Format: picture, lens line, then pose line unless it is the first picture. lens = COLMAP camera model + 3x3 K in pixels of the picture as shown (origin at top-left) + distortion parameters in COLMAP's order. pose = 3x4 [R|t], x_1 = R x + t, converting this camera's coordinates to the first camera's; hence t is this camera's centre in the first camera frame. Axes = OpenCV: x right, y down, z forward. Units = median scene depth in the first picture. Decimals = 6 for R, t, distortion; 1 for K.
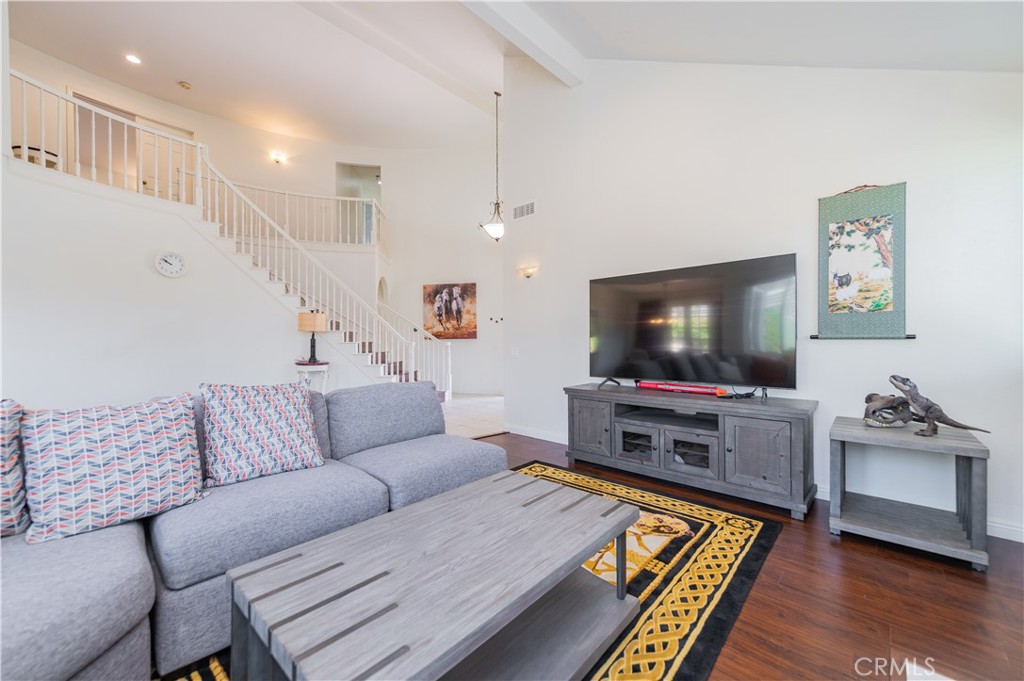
lens RADIAL K [[404.9, 0, 514.9], [0, 404.9, 341.8], [0, 0, 1]] dist [0.013912, -0.001557]
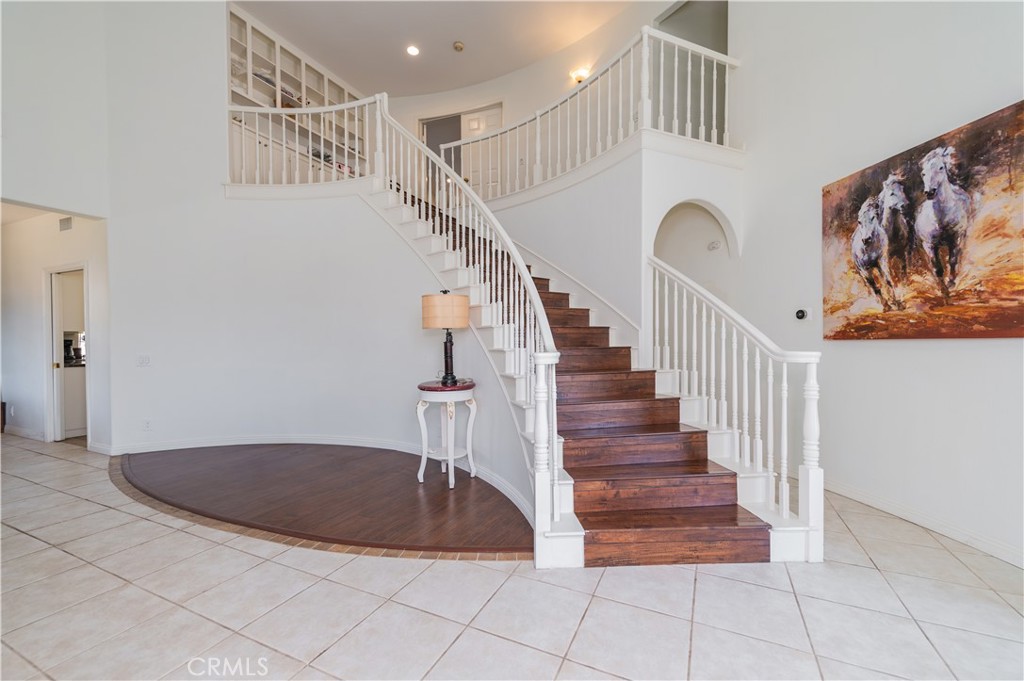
lens RADIAL K [[404.9, 0, 516.4], [0, 404.9, 343.5], [0, 0, 1]] dist [0.013912, -0.001557]
pose [[0.295213, 0.006631, -0.955408, 0.039485], [0.004067, 0.999958, 0.008197, -0.007015], [0.955423, -0.006306, 0.295174, 0.644112]]
